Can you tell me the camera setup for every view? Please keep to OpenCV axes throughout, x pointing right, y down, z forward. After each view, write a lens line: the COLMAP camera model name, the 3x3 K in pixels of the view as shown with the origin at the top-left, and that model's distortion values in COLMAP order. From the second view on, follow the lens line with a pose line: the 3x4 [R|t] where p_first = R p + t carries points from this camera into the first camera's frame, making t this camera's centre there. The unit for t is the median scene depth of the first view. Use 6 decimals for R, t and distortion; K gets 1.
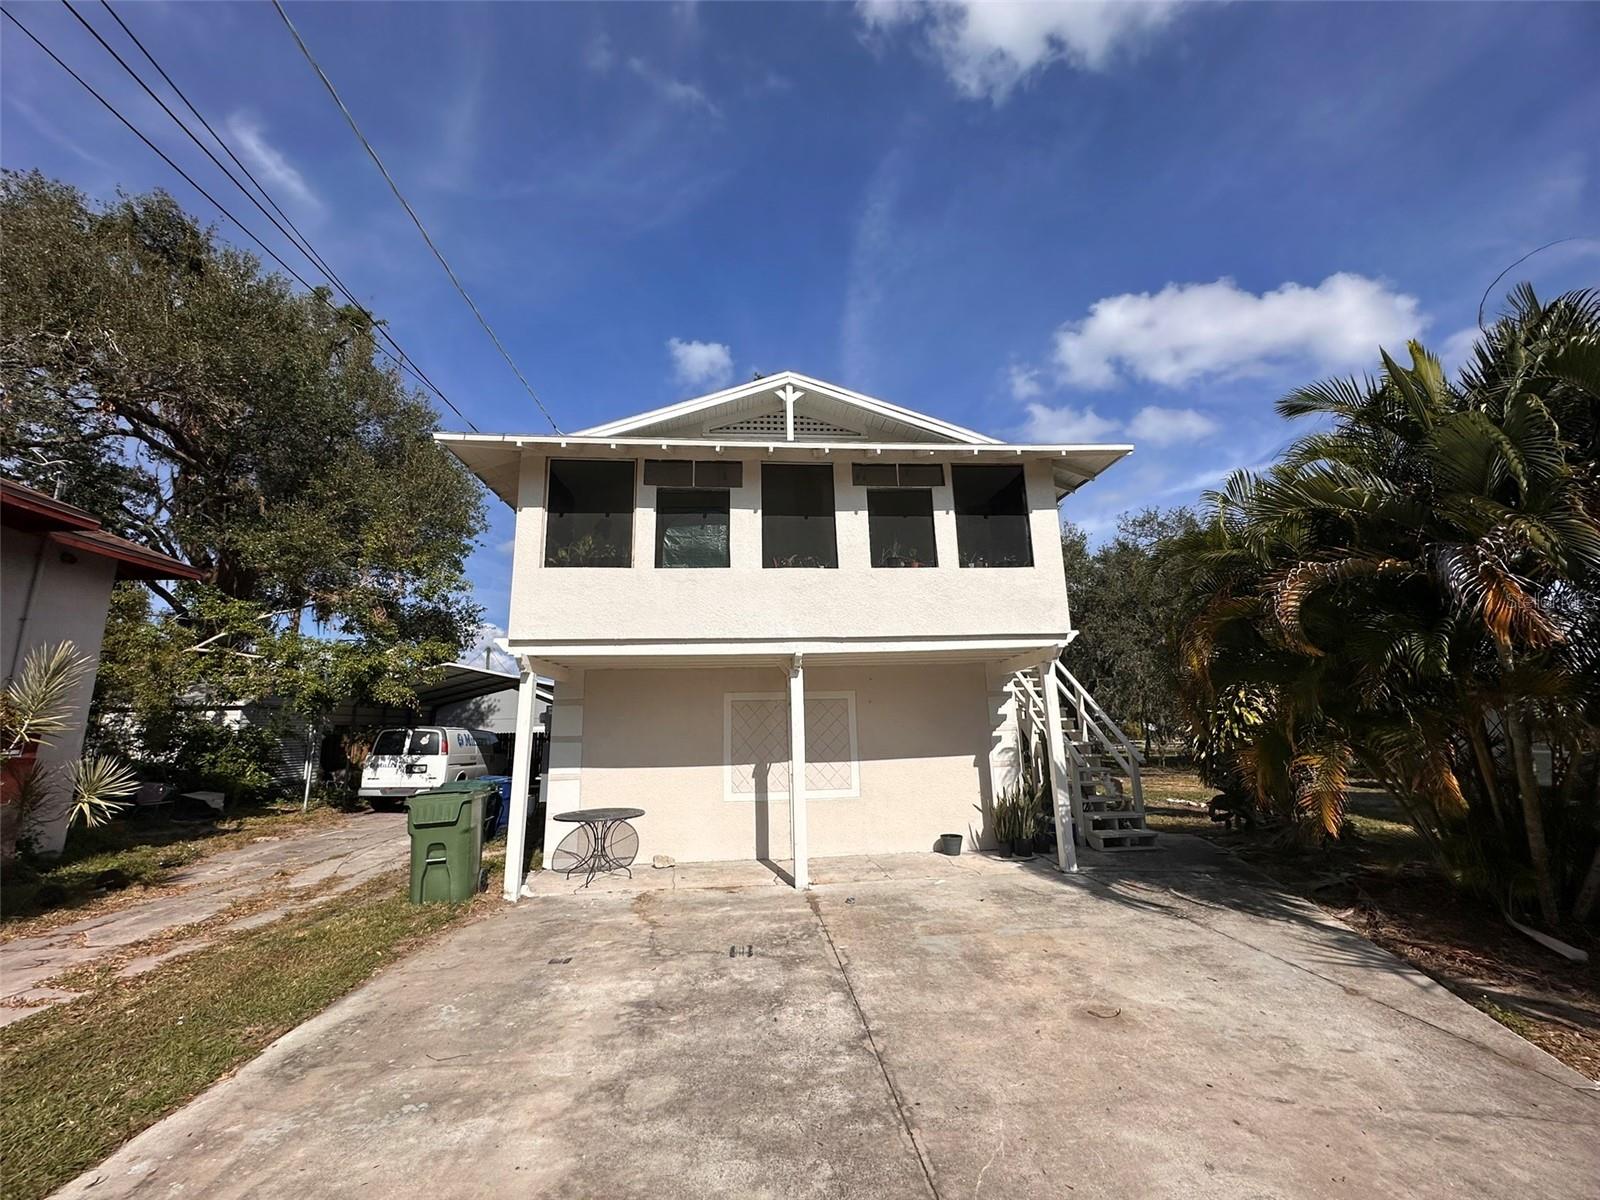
lens RADIAL K [[635.7, 0, 798.7], [0, 635.7, 603.0], [0, 0, 1]] dist [-0.003221, 0.000914]
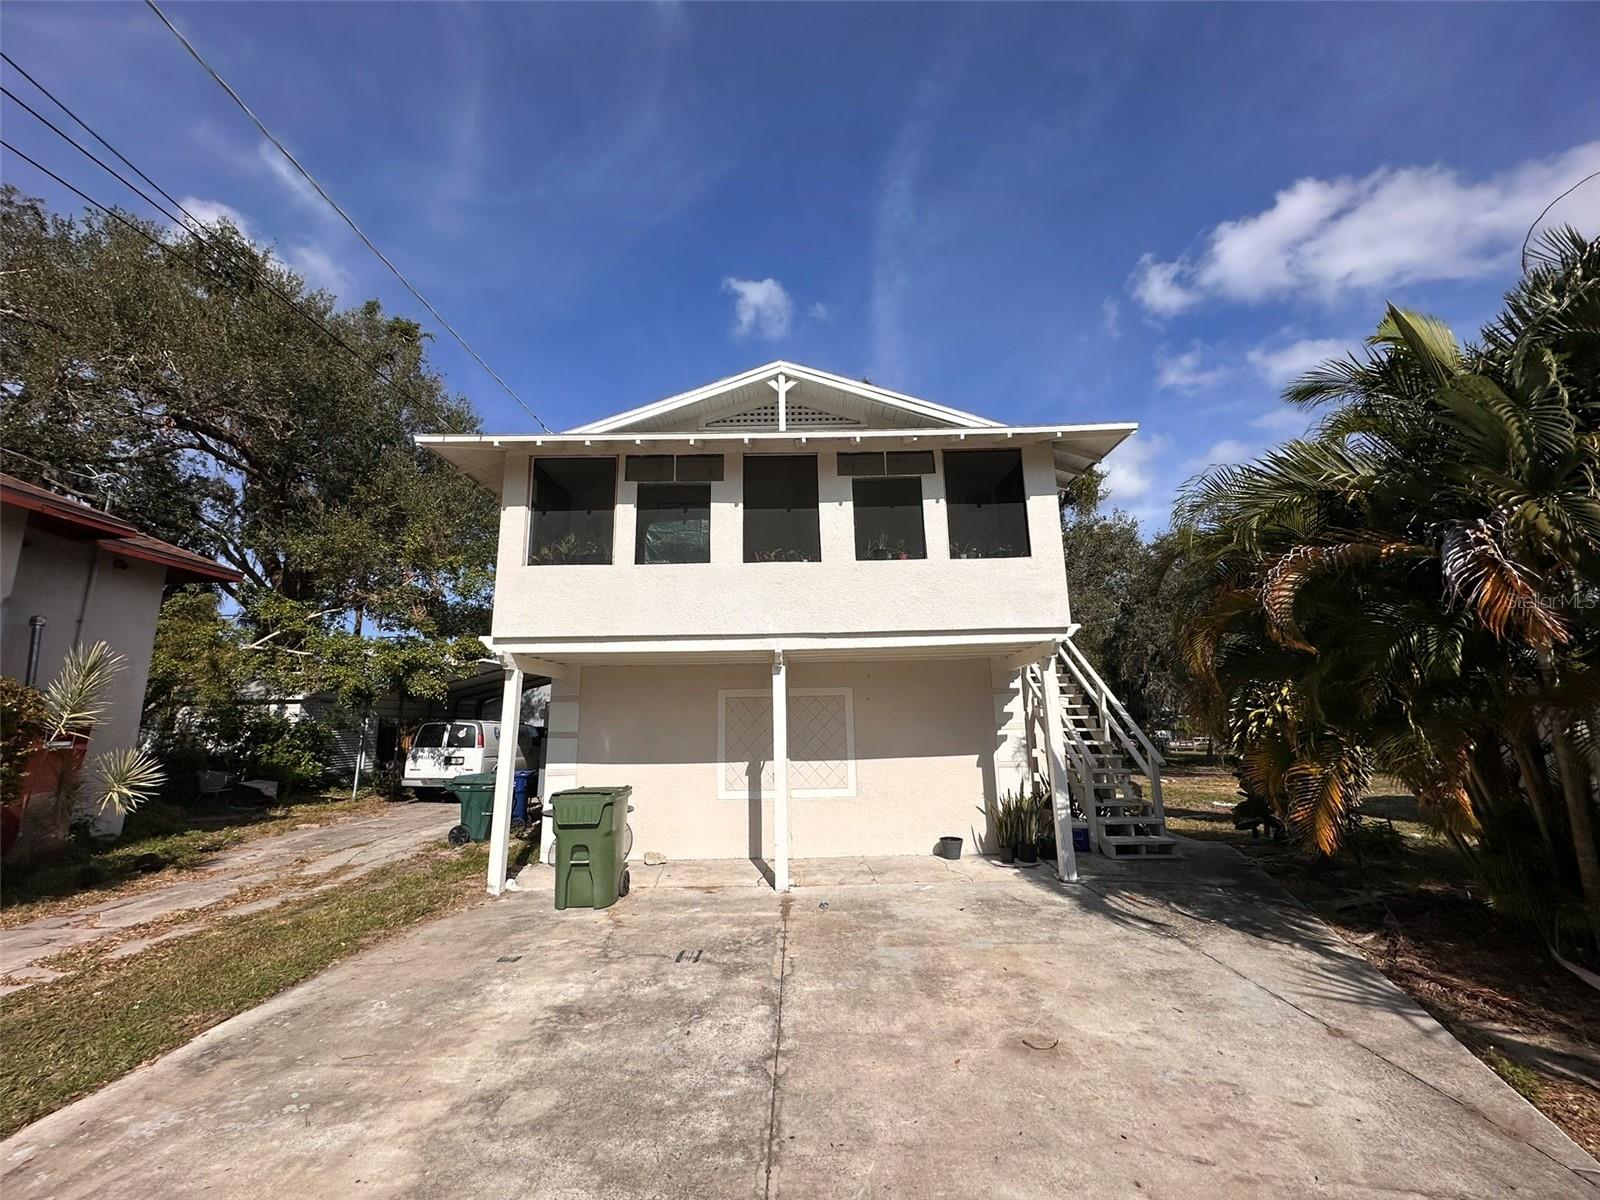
lens RADIAL K [[635.7, 0, 795.5], [0, 635.7, 604.8], [0, 0, 1]] dist [-0.003221, 0.000914]
pose [[0.995920, -0.010607, -0.089619, 0.115754], [0.011780, 0.999852, 0.012563, -0.001842], [0.089472, -0.013567, 0.995897, 0.033694]]
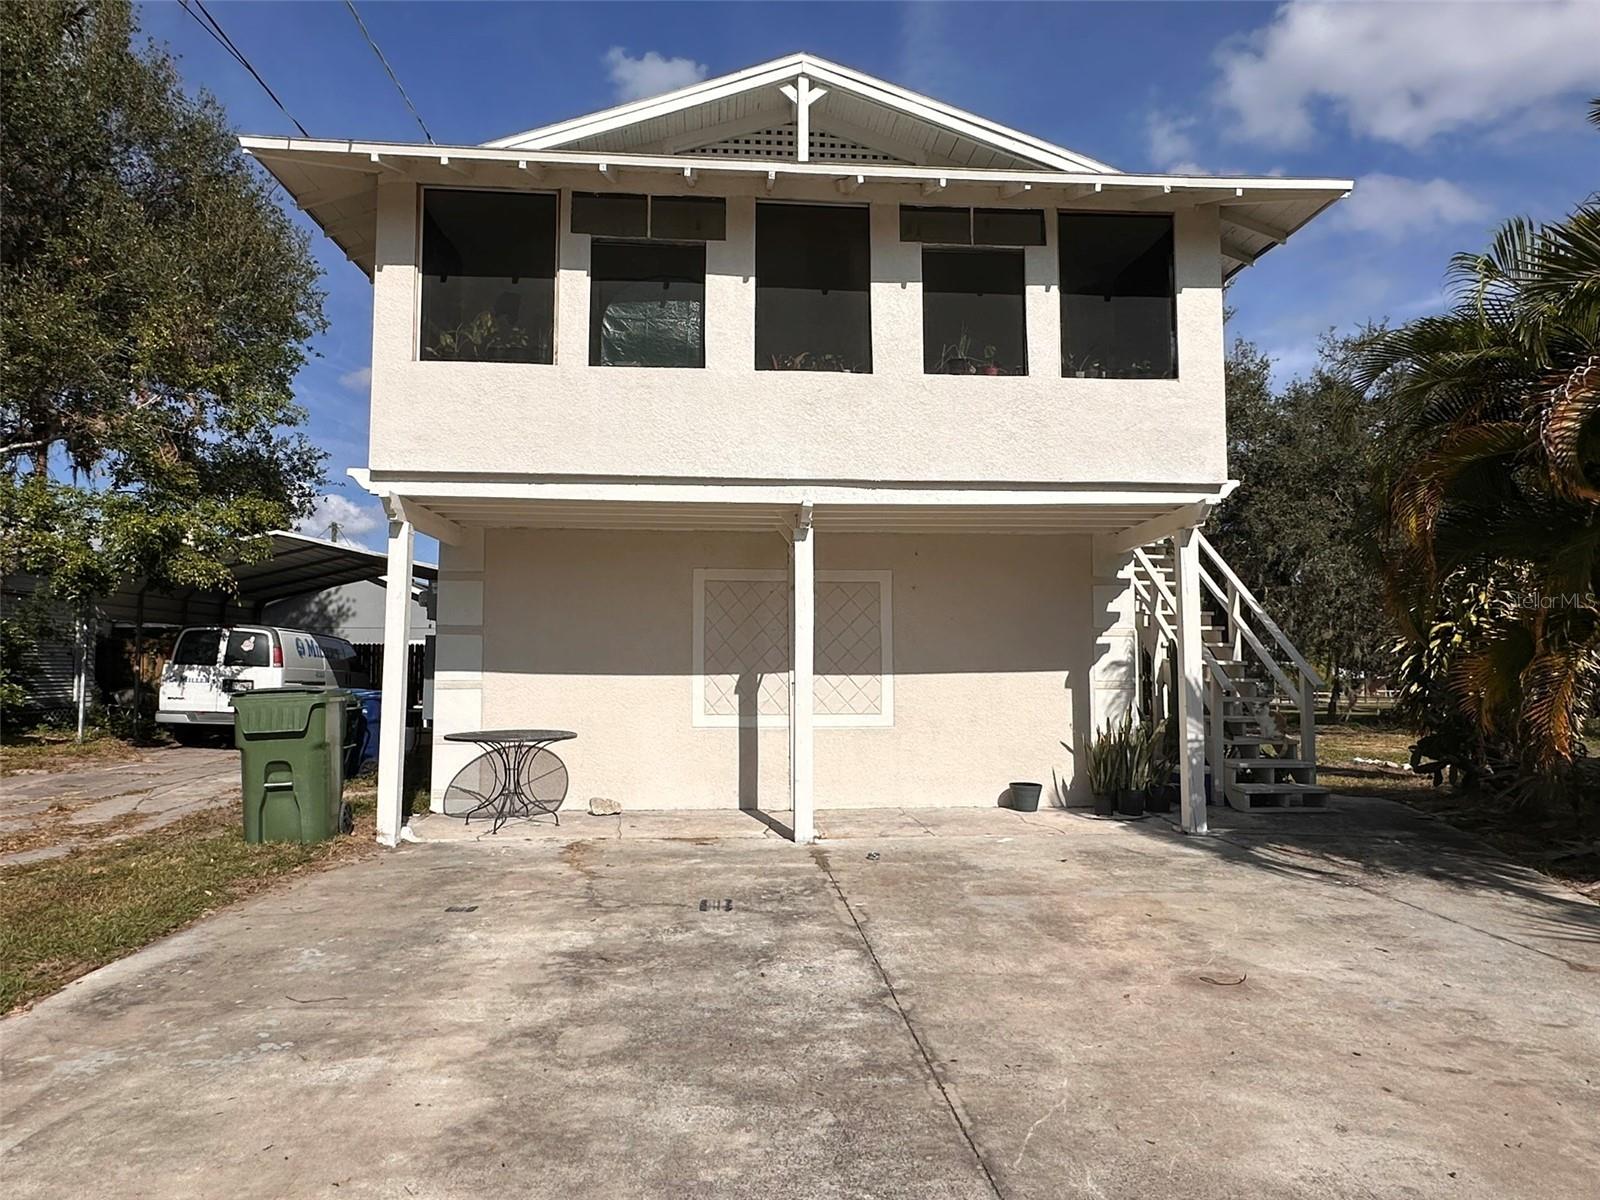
lens RADIAL K [[981.6, 0, 792.0], [0, 981.6, 609.3], [0, 0, 1]] dist [-0.004687, 0.002767]
pose [[0.999578, 0.024624, -0.015441, 0.001878], [-0.022217, 0.989856, 0.140327, 0.047221], [0.018740, -0.139925, 0.989985, -0.022703]]
